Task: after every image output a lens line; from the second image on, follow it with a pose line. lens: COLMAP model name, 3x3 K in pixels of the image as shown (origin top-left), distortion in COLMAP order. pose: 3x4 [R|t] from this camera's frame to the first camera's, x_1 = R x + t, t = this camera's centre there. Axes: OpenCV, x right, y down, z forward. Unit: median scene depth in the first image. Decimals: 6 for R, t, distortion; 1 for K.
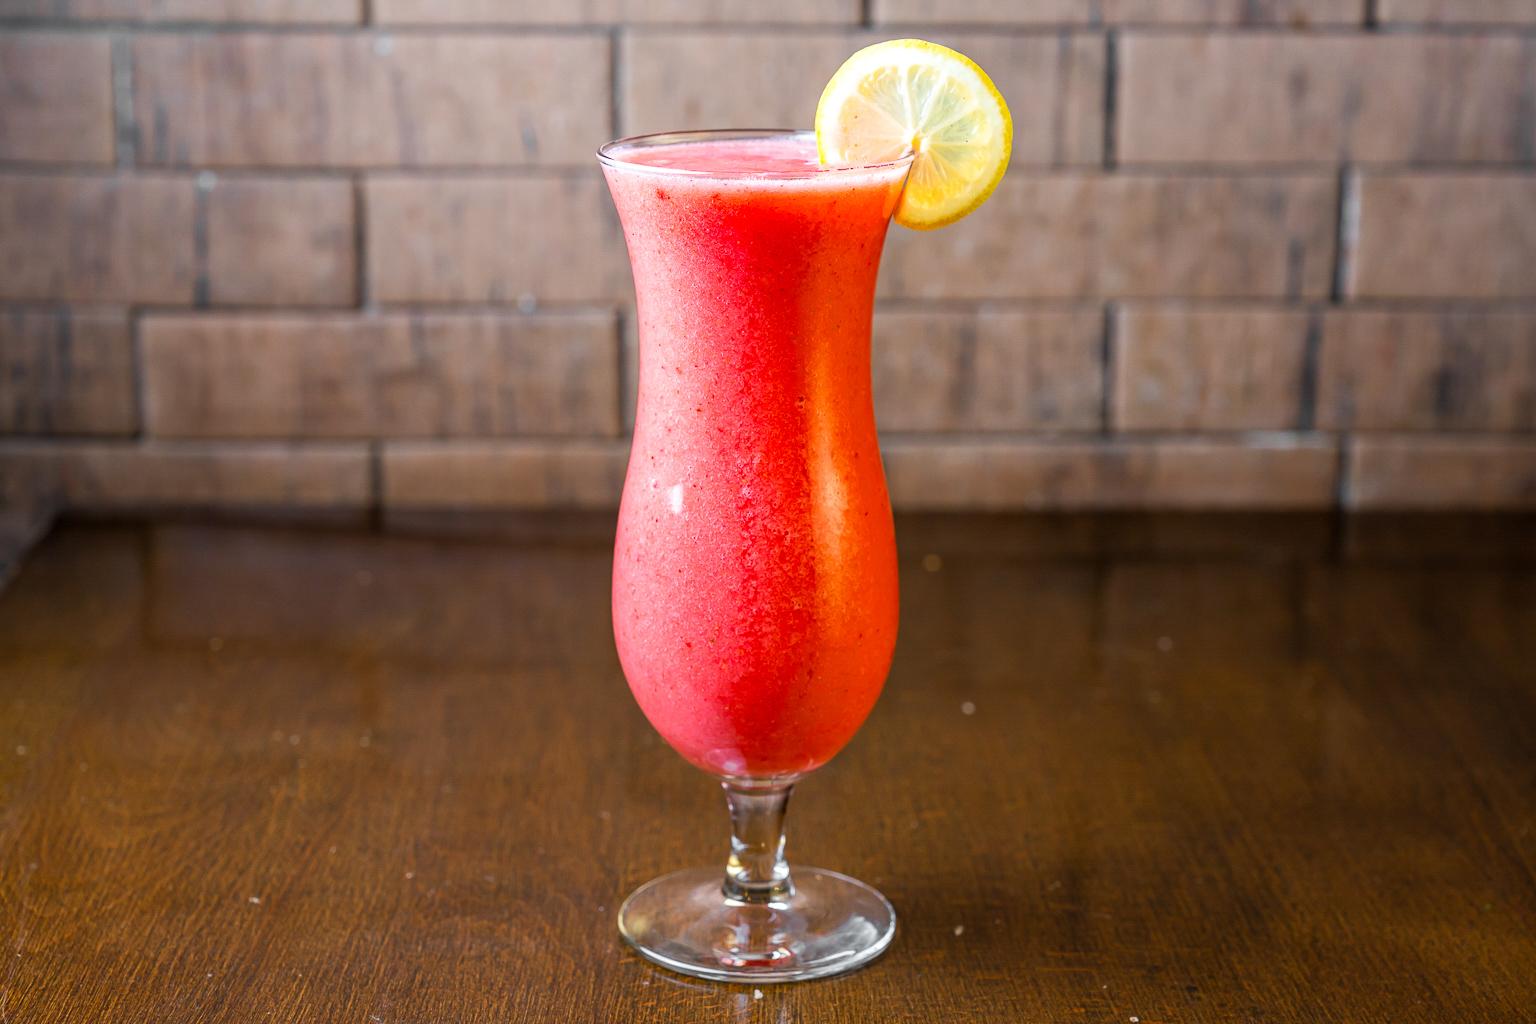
lens RADIAL K [[2726.1, 0, 769.2], [0, 2726.1, 513.9], [0, 0, 1]] dist [-0.015909, -0.073060]
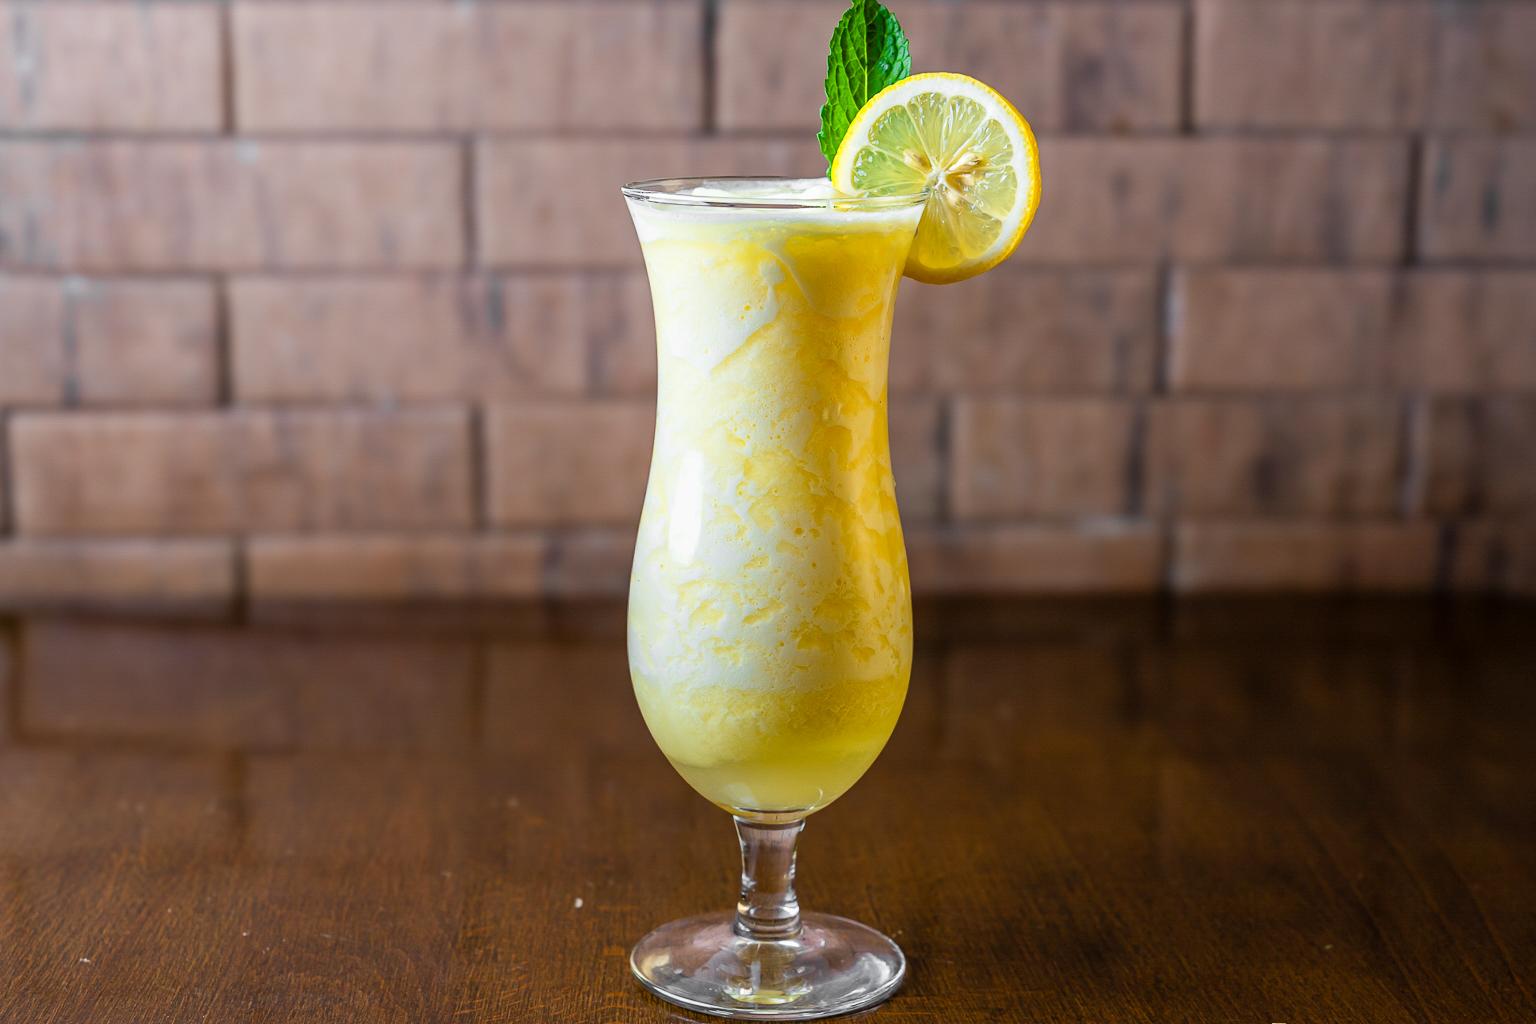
lens RADIAL K [[2459.7, 0, 743.9], [0, 2459.7, 515.3], [0, 0, 1]] dist [-0.014590, -0.046317]
pose [[0.999197, -0.009647, 0.038900, 0.015603], [0.012004, 0.998078, -0.060802, 0.038183], [-0.038239, 0.061220, 0.997392, 0.097496]]
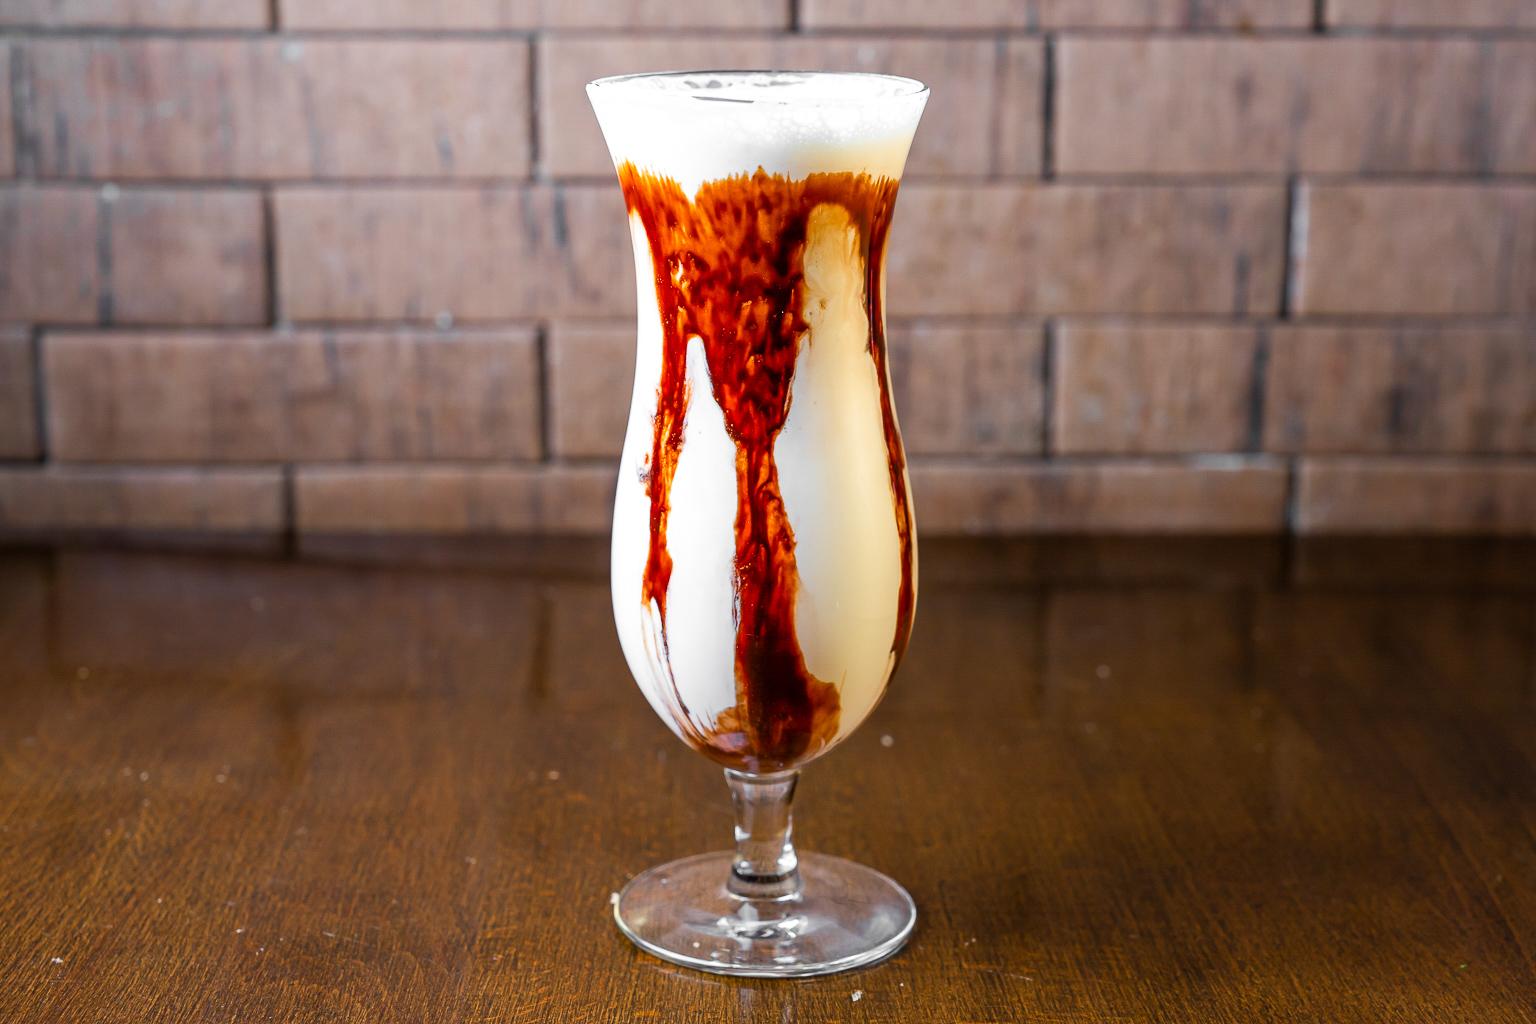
lens RADIAL K [[2451.4, 0, 772.8], [0, 2451.4, 528.9], [0, 0, 1]] dist [-0.016328, -0.028370]
pose [[0.999999, -0.001204, 0.000185, 0.041493], [0.001207, 0.999875, -0.015782, 0.015482], [-0.000166, 0.015783, 0.999875, 0.208054]]
